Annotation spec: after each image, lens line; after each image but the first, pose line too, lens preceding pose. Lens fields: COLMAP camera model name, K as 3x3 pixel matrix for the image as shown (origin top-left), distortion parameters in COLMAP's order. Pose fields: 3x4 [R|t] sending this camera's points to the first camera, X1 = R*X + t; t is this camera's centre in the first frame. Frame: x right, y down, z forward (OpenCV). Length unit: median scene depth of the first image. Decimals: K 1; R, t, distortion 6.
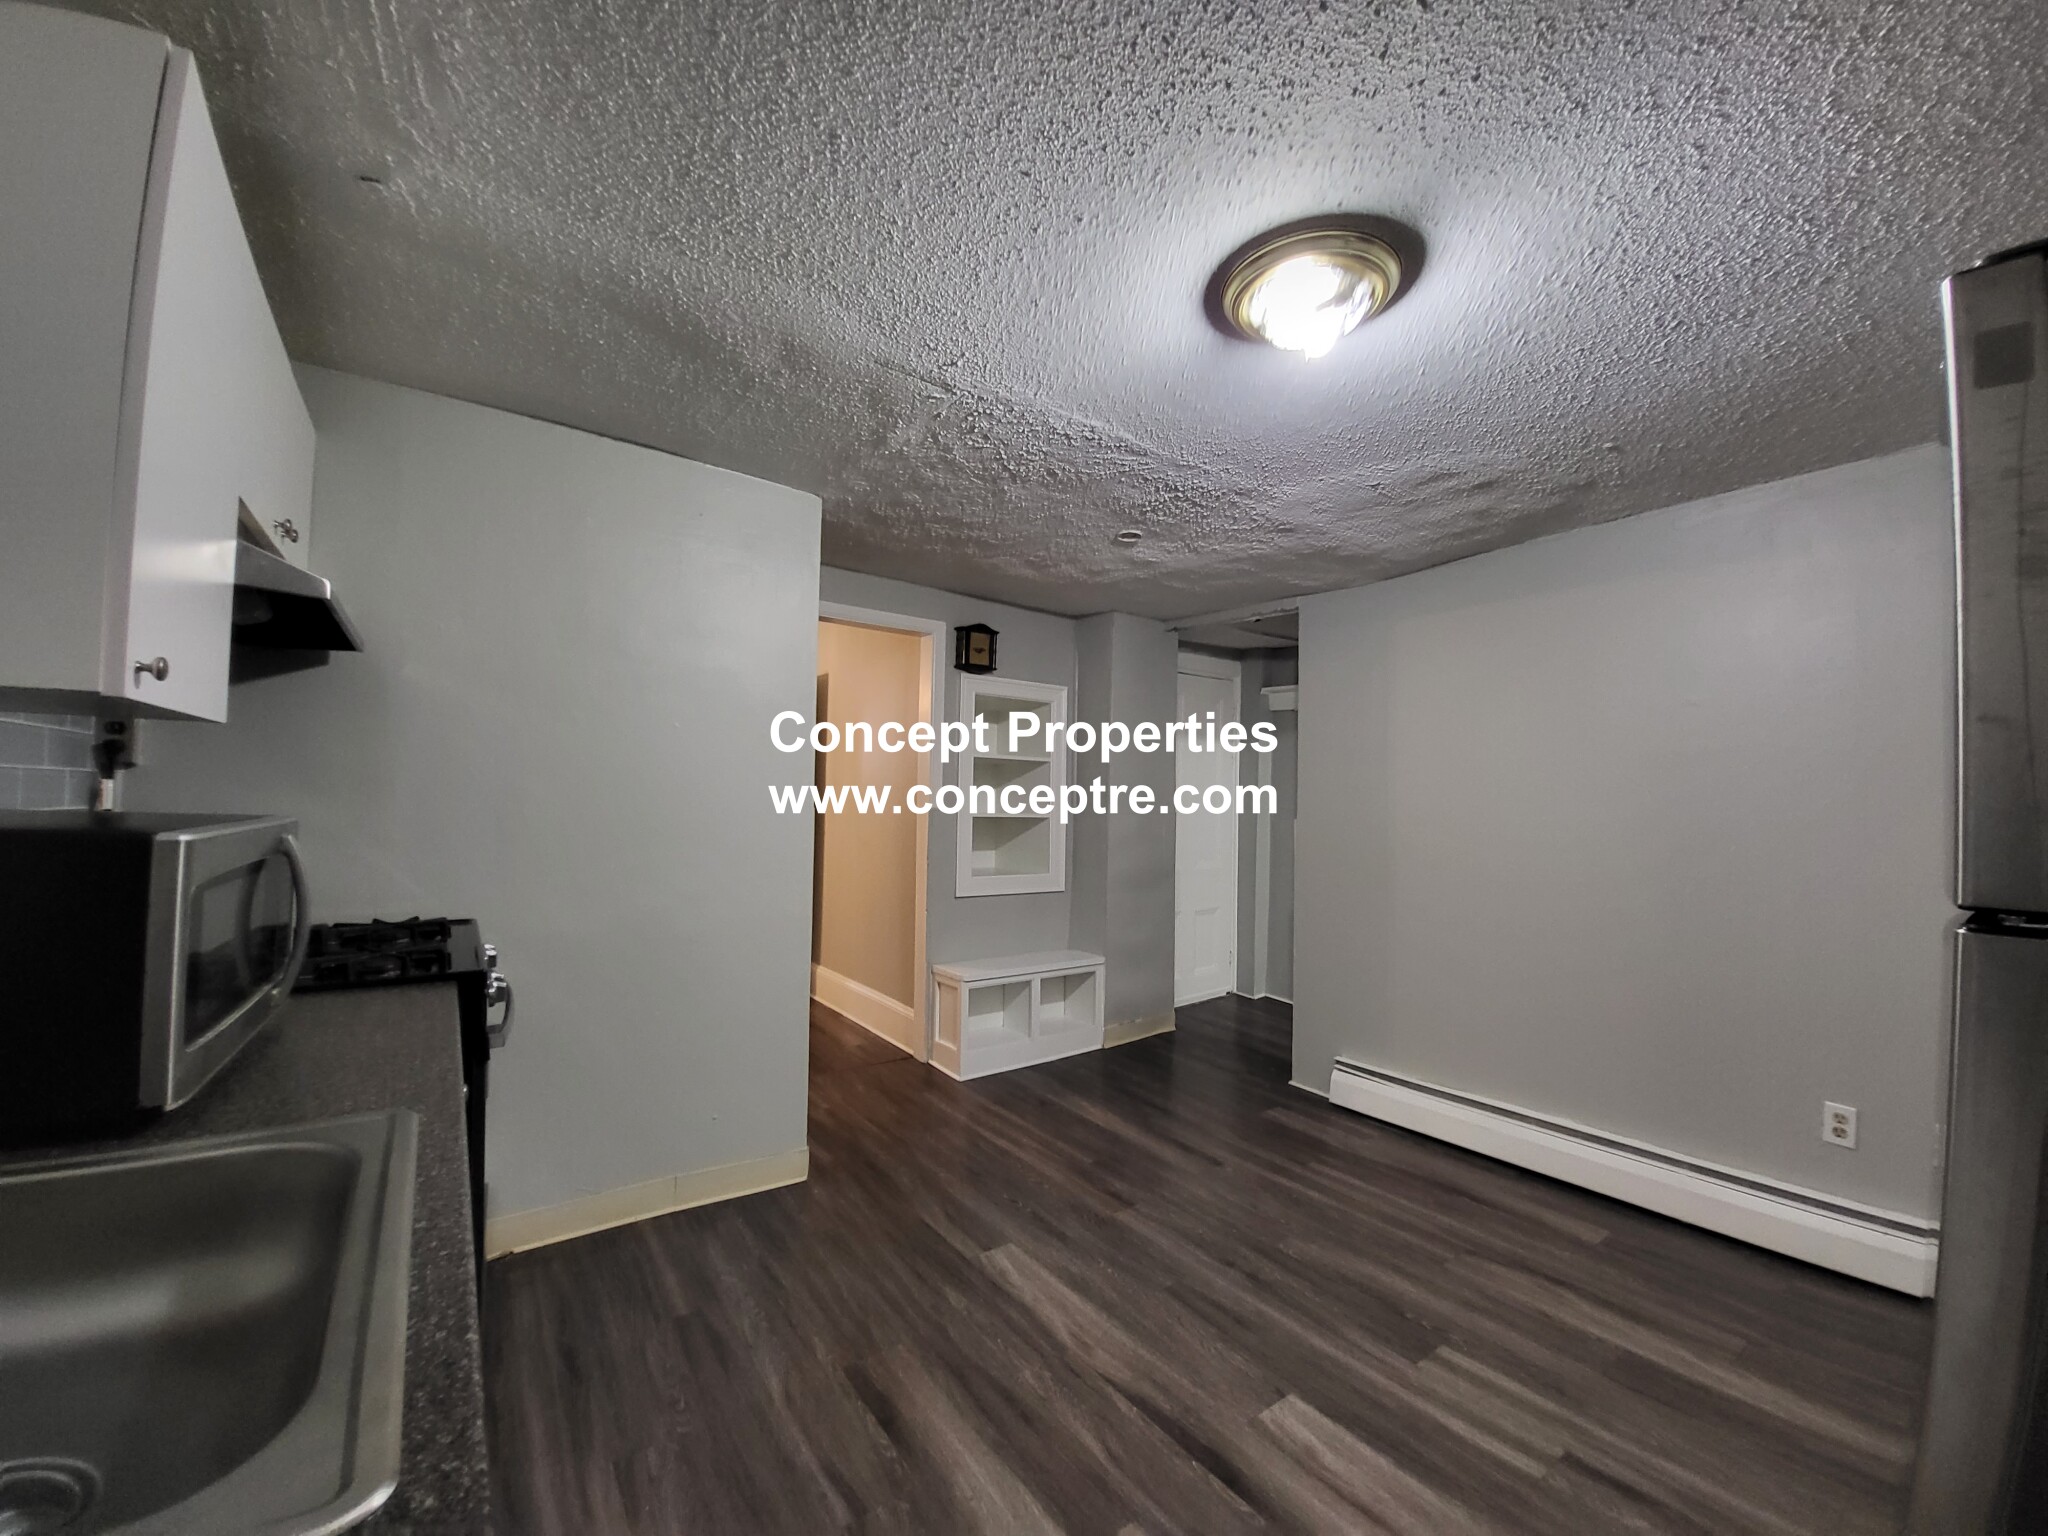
lens RADIAL K [[832.0, 0, 1032.7], [0, 832.0, 771.2], [0, 0, 1]] dist [-0.027536, -0.000279]
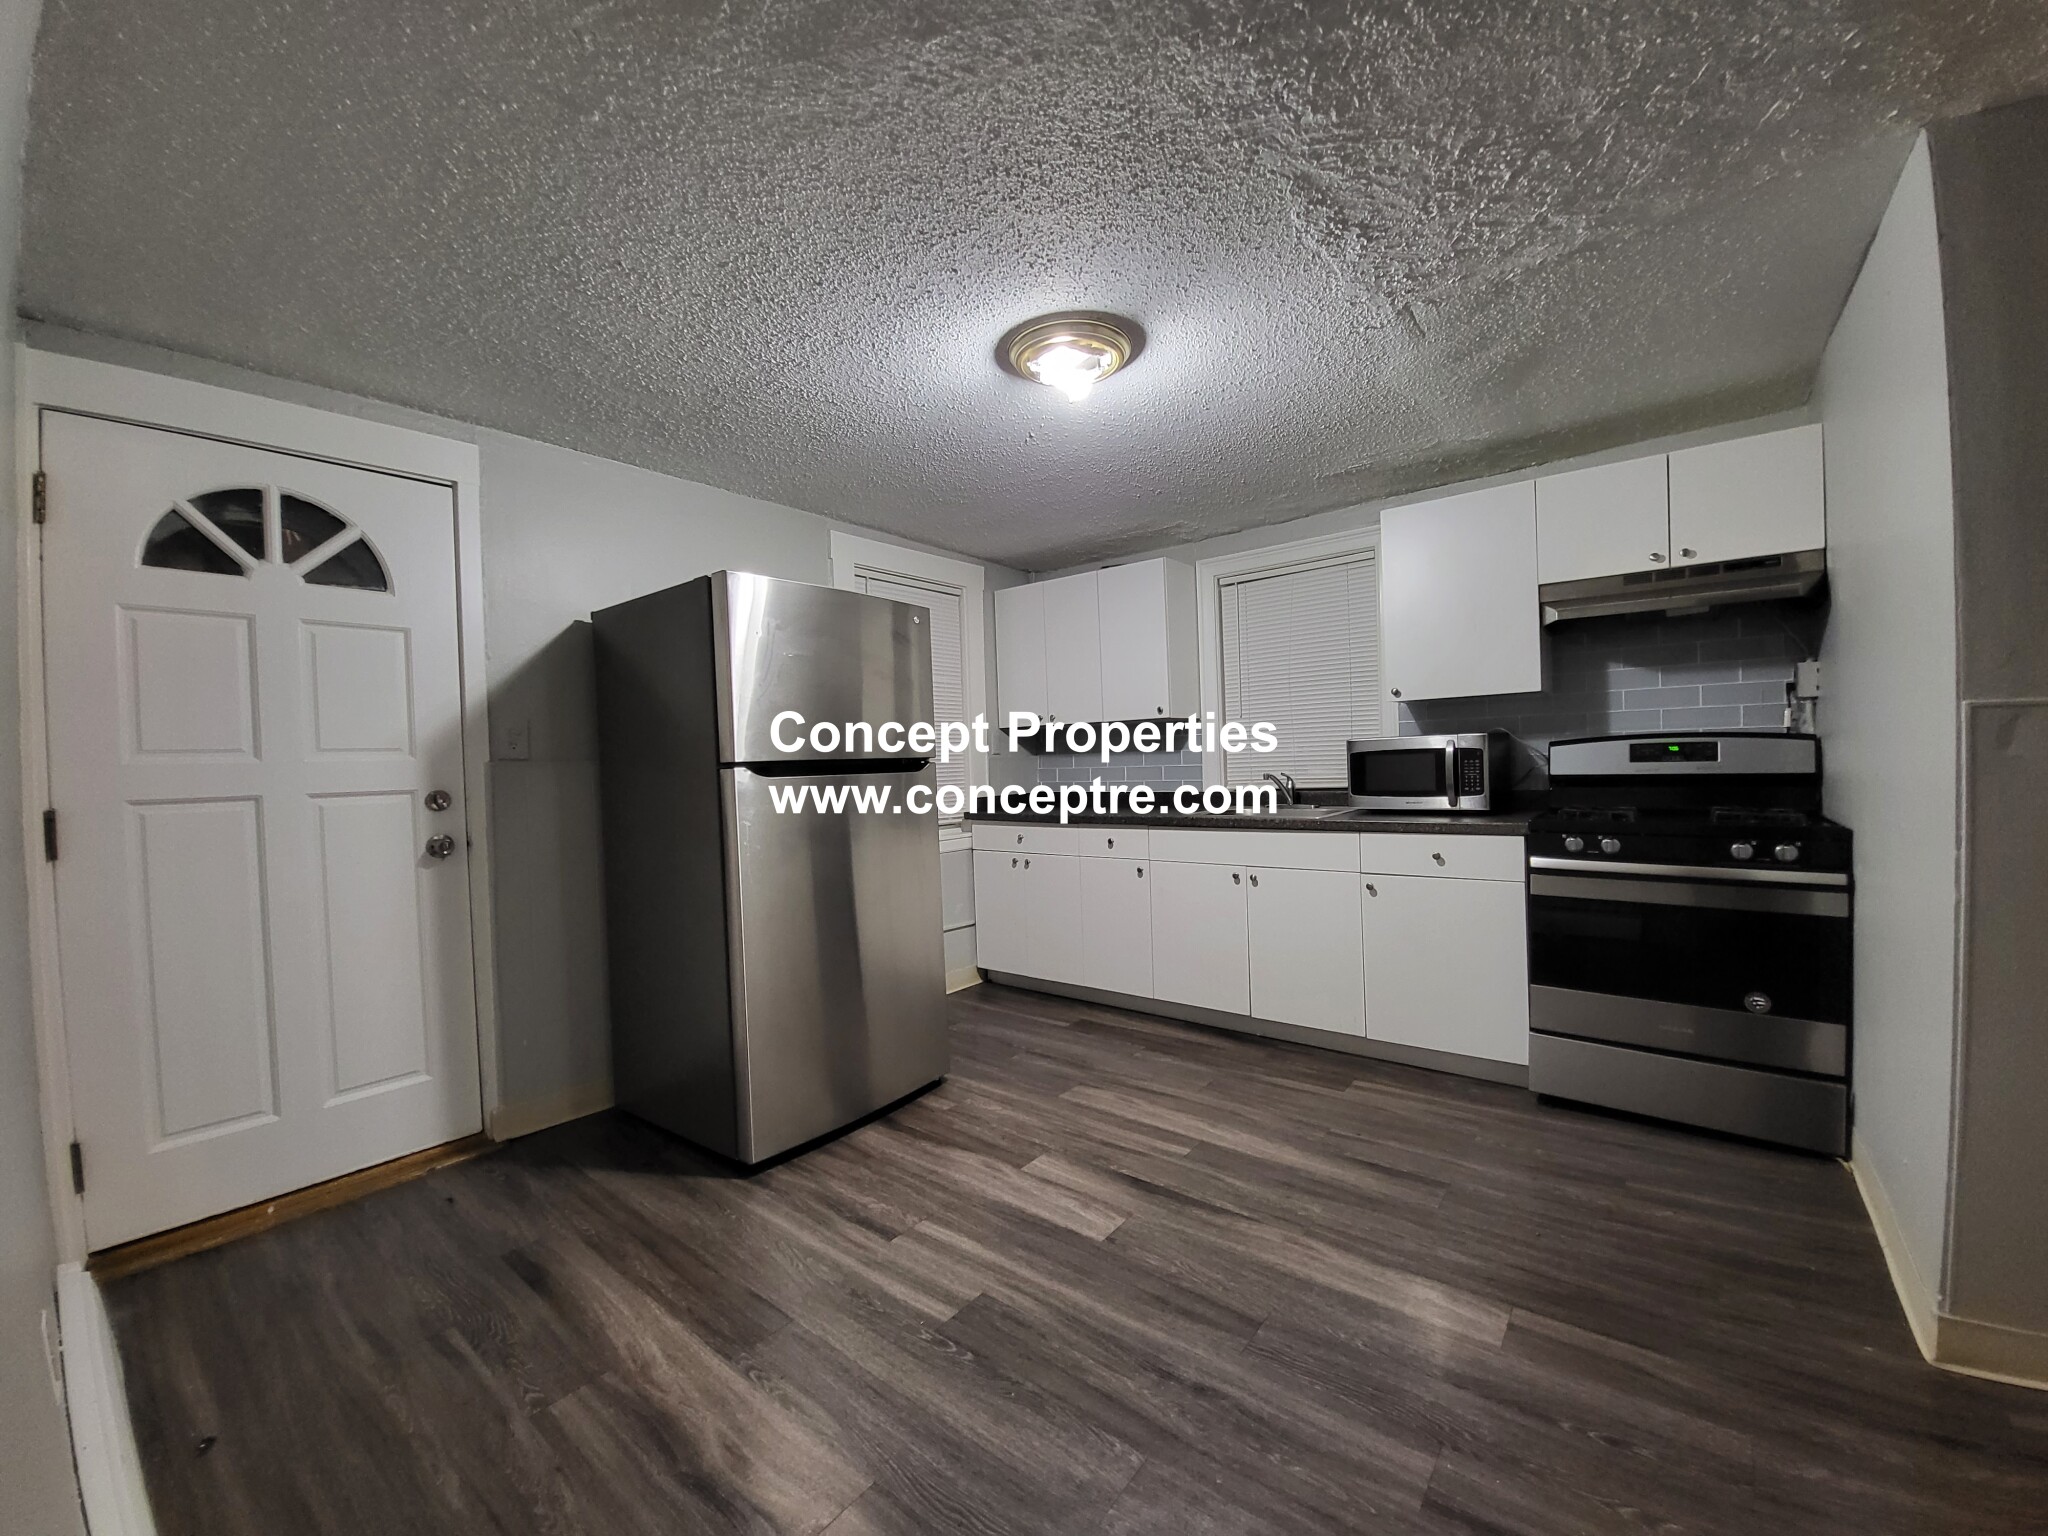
lens RADIAL K [[832.0, 0, 1036.8], [0, 832.0, 773.3], [0, 0, 1]] dist [-0.027536, -0.000279]
pose [[-0.964599, 0.019362, -0.263011, 0.658246], [0.025289, 0.999496, -0.019171, 0.124617], [0.262507, -0.025144, -0.964602, 1.994889]]
